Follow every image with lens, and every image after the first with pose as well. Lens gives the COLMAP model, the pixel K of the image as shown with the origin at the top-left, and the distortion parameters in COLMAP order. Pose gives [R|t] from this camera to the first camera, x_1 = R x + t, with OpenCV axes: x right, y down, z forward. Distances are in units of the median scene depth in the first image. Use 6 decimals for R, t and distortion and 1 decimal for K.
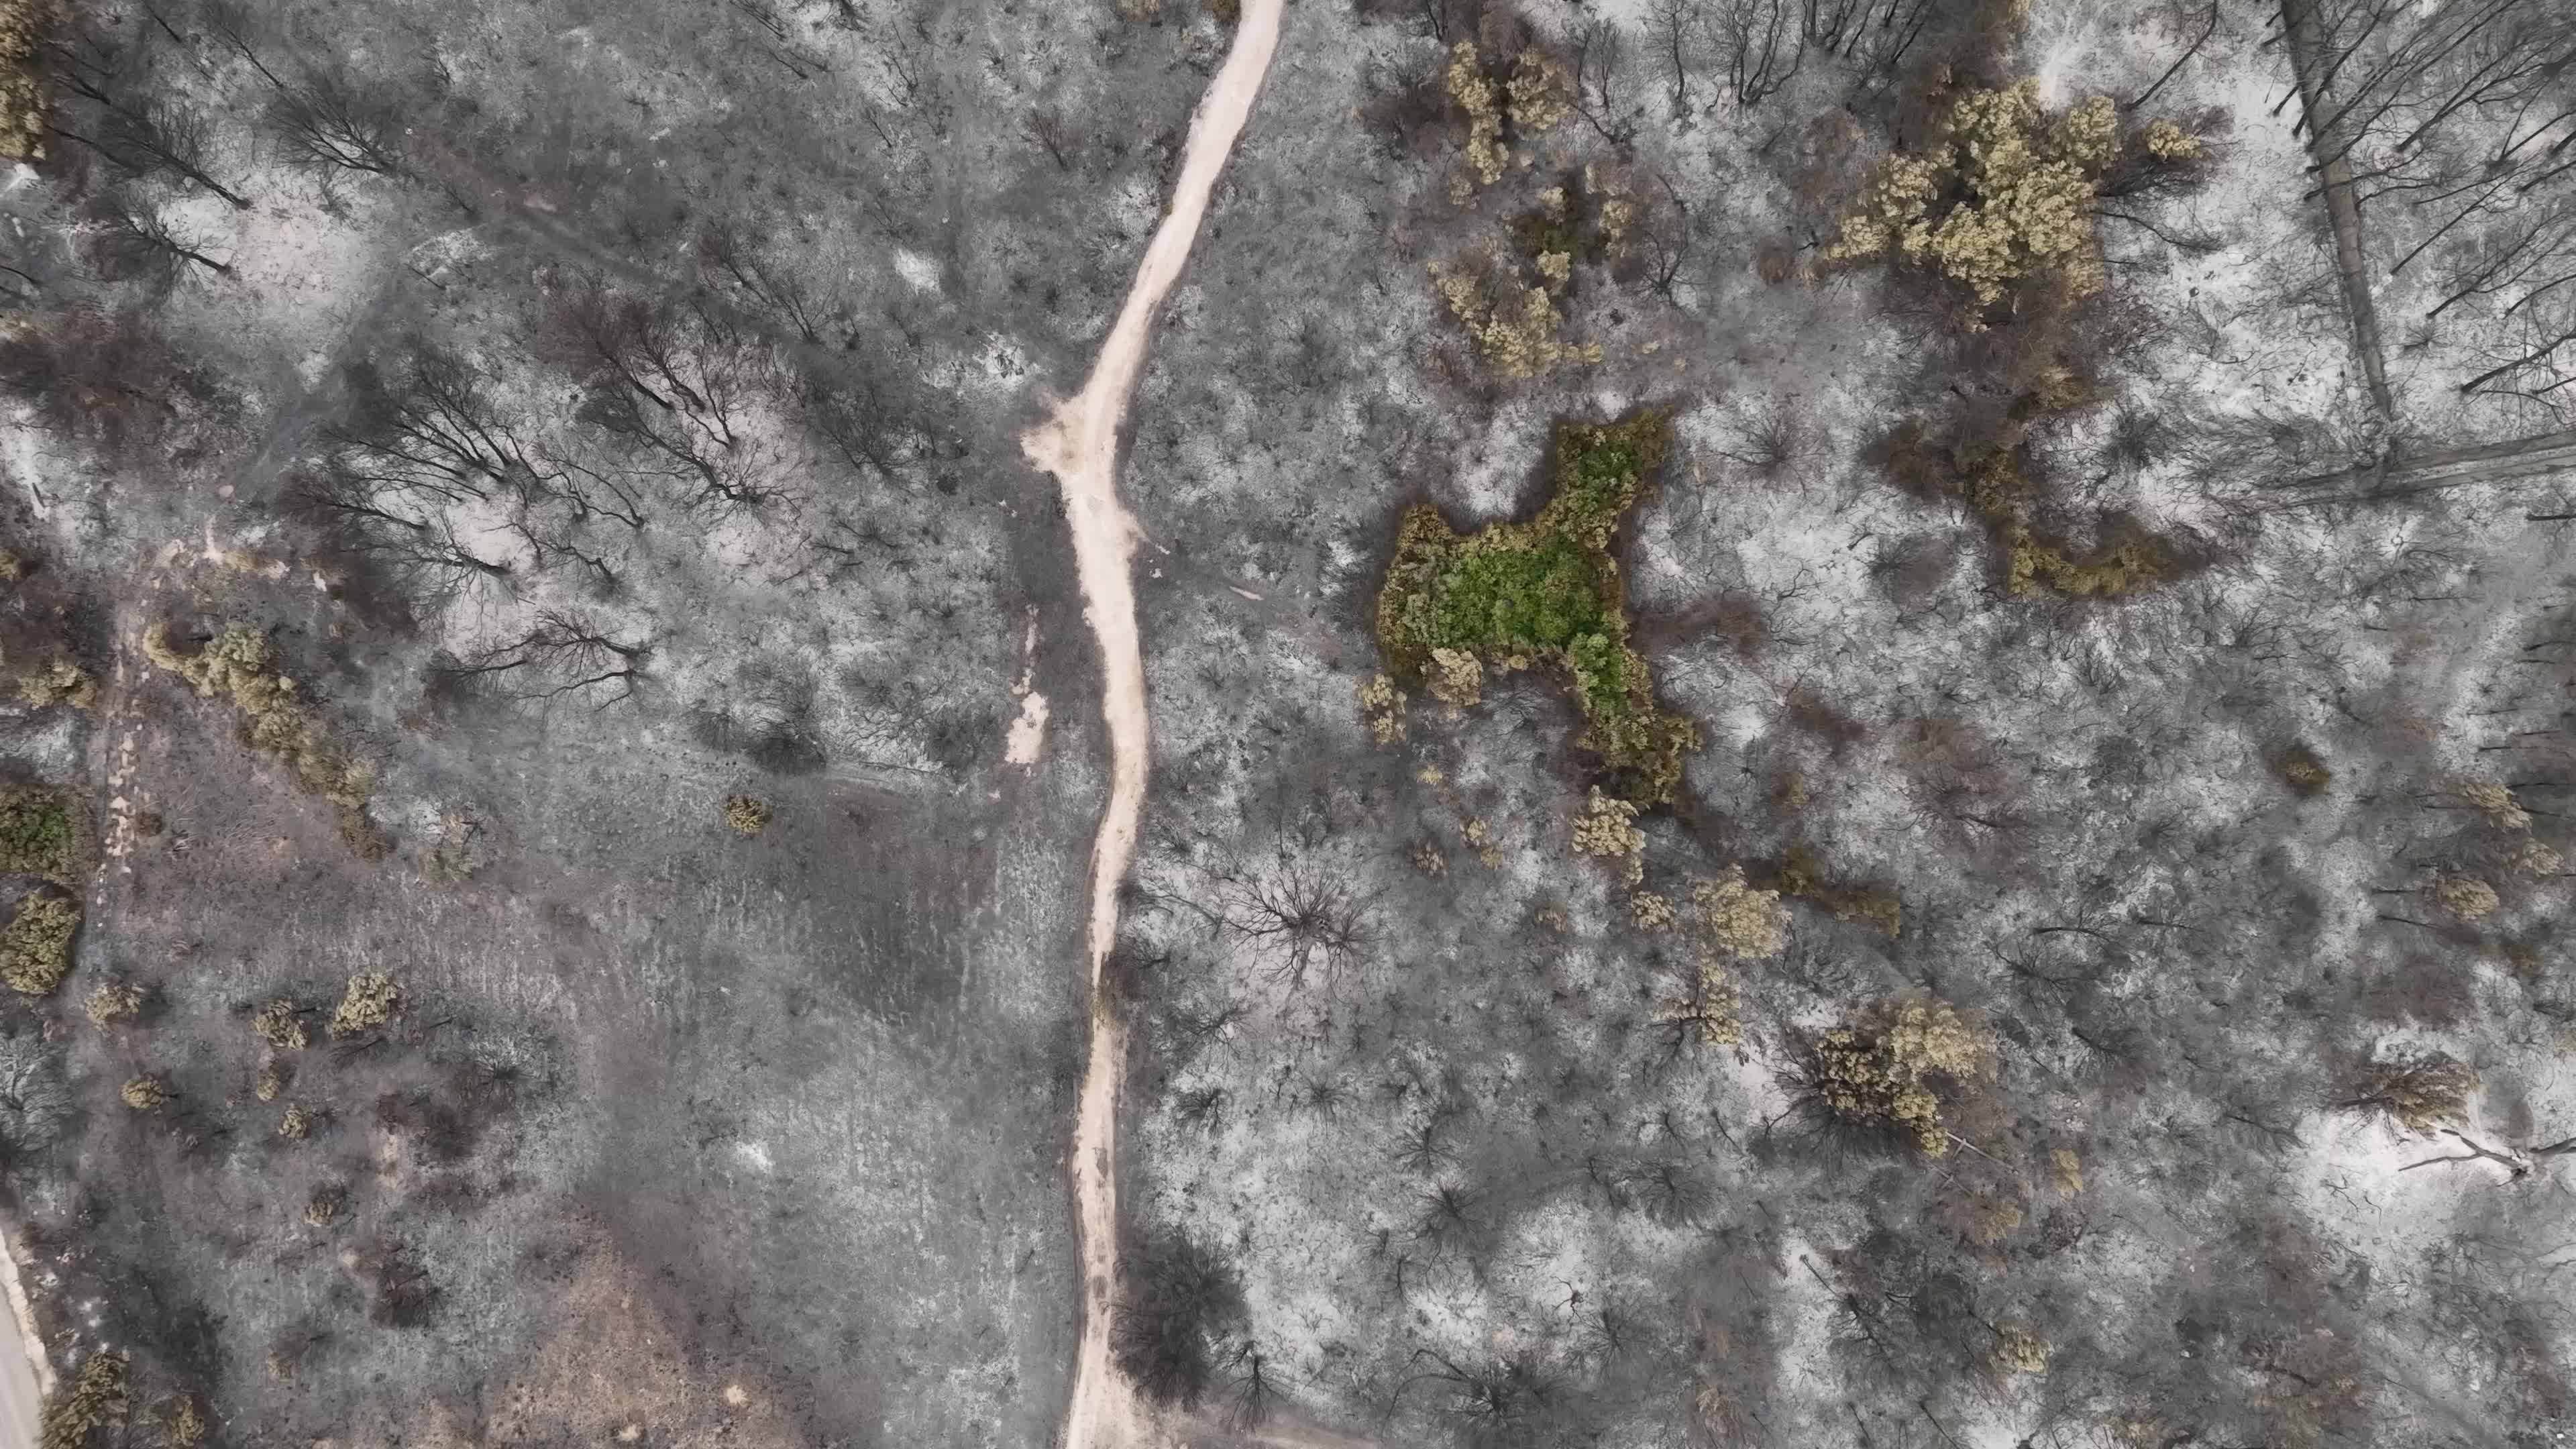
lens RADIAL K [[1797.0, 0, 1288.0], [0, 1797.0, 724.5], [0, 0, 1]] dist [0.006140, -0.008459]
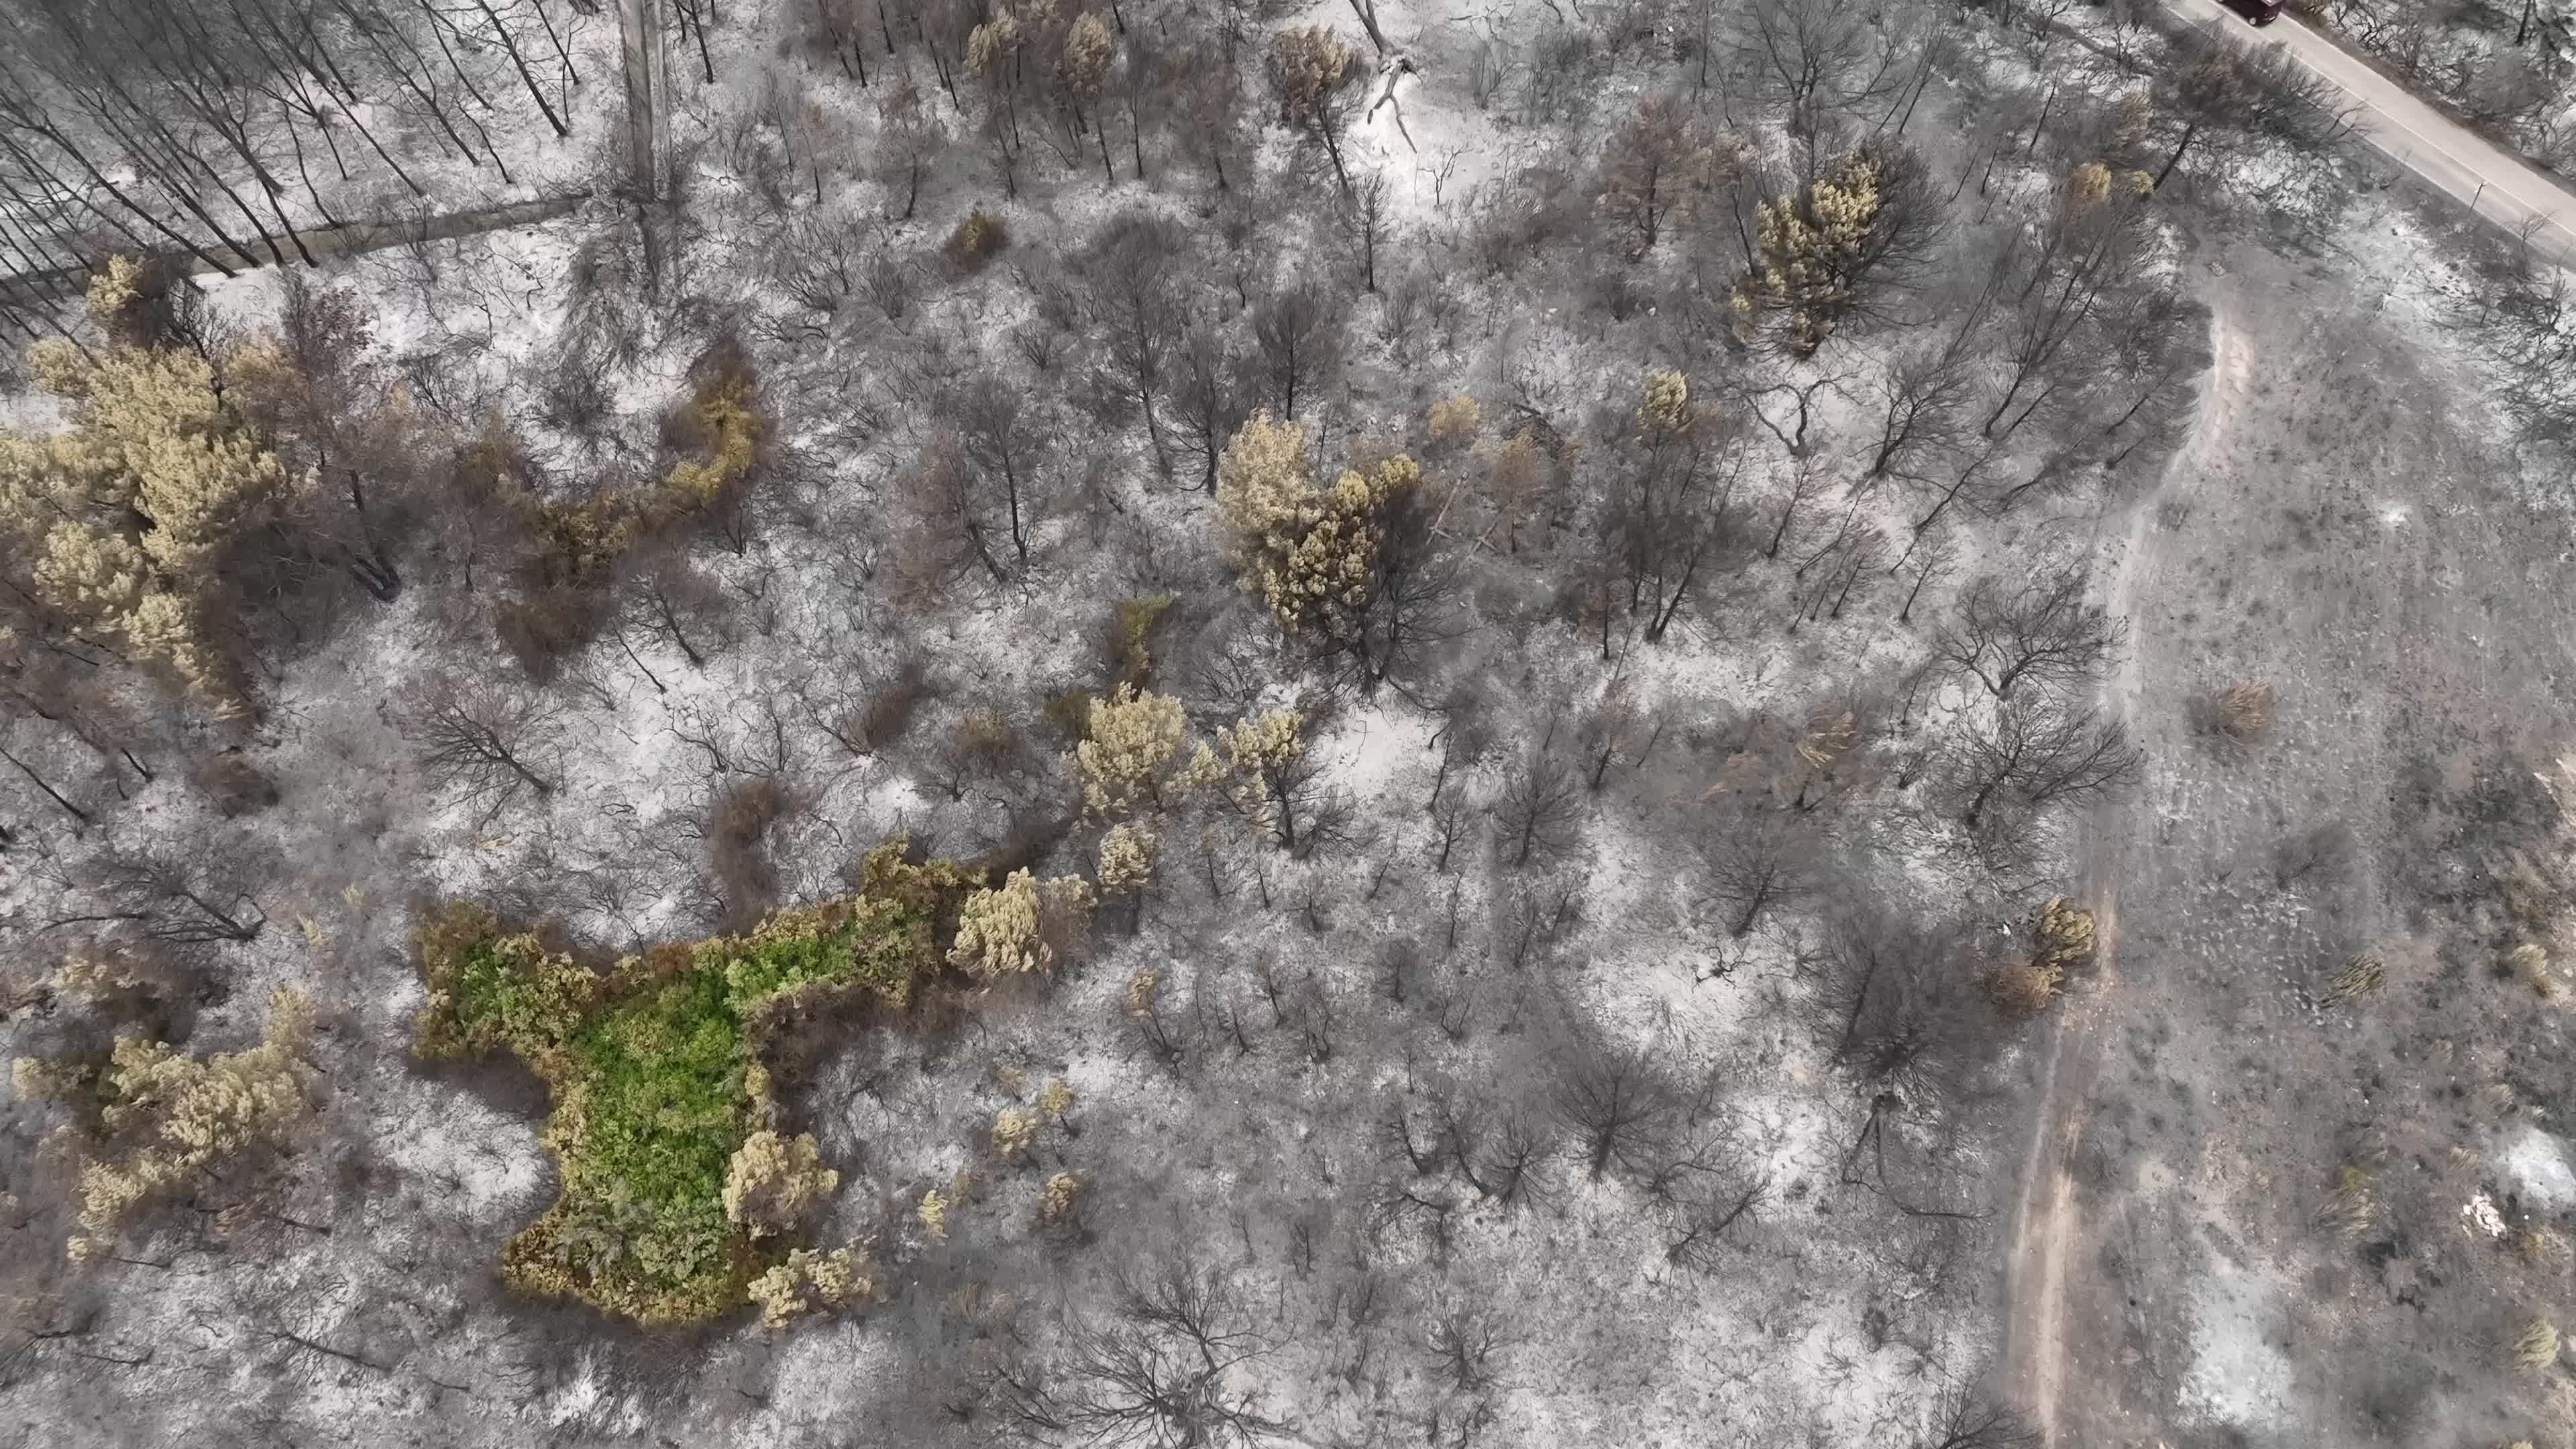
lens RADIAL K [[1798.5, 0, 1286.5], [0, 1798.5, 724.7], [0, 0, 1]] dist [-0.001525, 0.012100]
pose [[-0.063343, -0.856089, 0.512932, -0.101330], [0.997992, -0.054237, 0.032721, 0.136119], [-0.000192, 0.513974, 0.857806, 0.361751]]
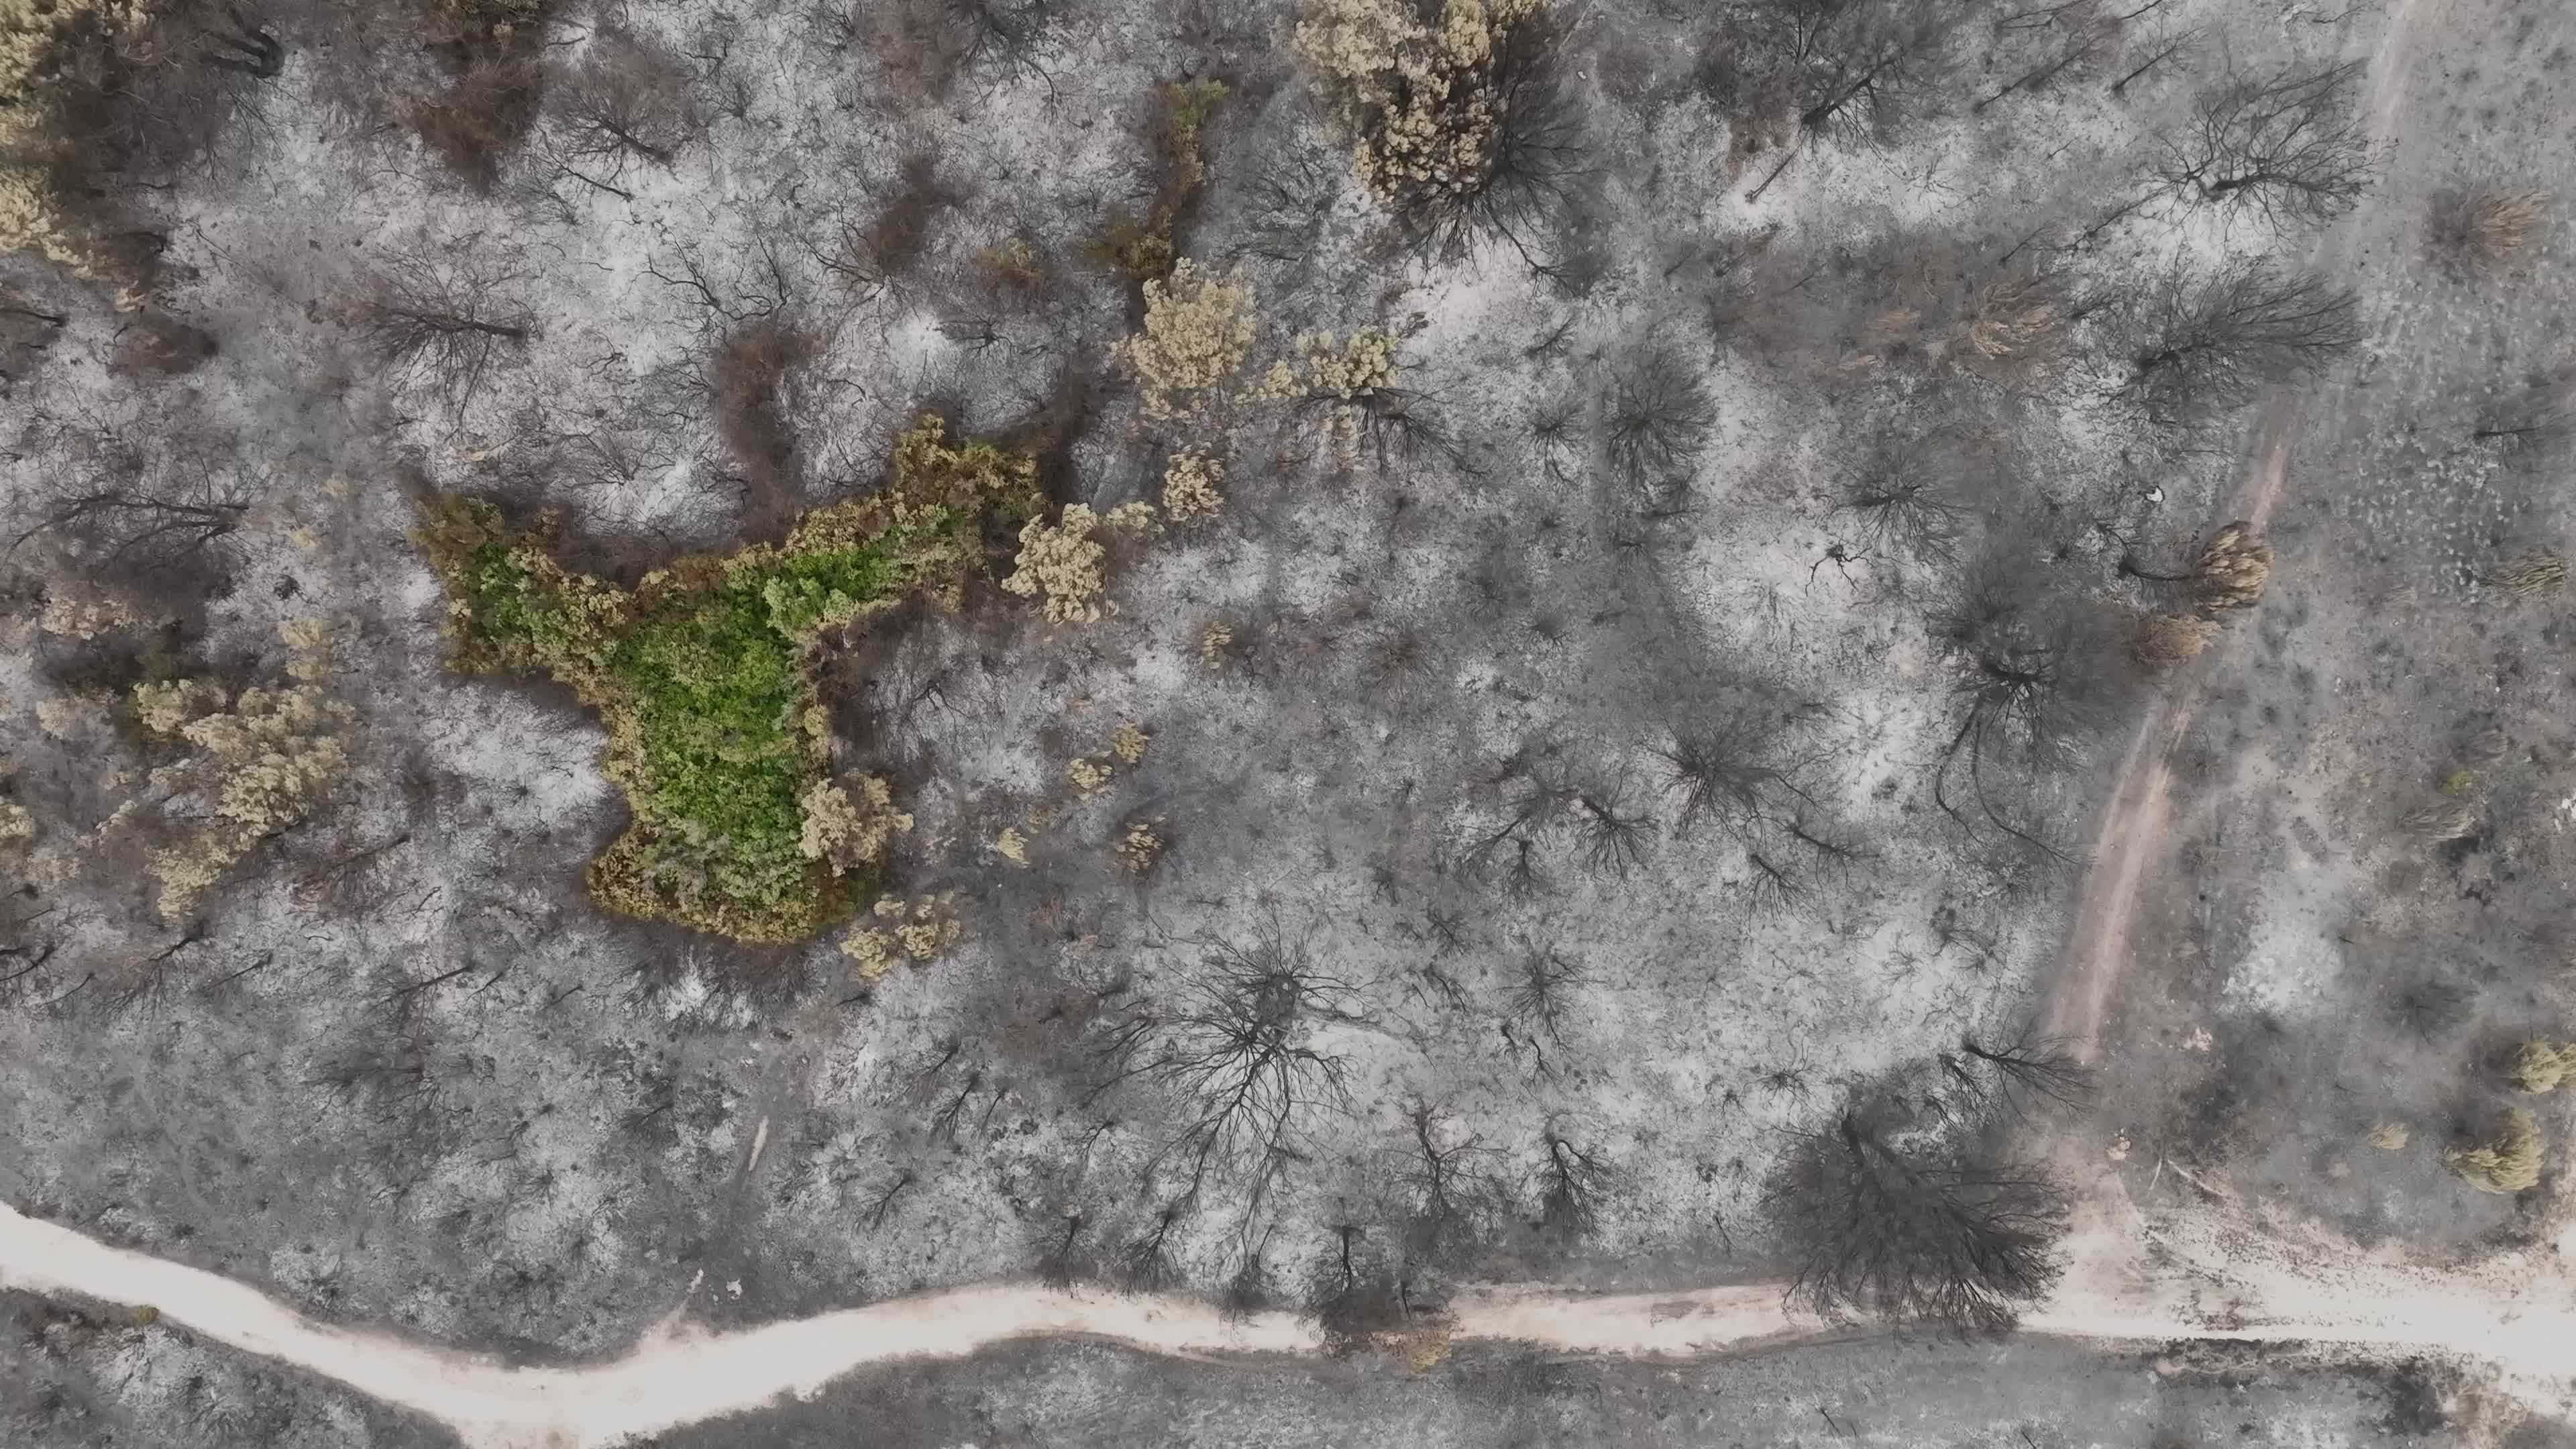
lens RADIAL K [[1798.5, 0, 1286.5], [0, 1798.5, 724.7], [0, 0, 1]] dist [-0.001525, 0.012100]
pose [[-0.063896, -0.997920, 0.008557, 0.106416], [0.997939, -0.063944, -0.005406, 0.124985], [0.005941, 0.008194, 0.999949, 0.366202]]
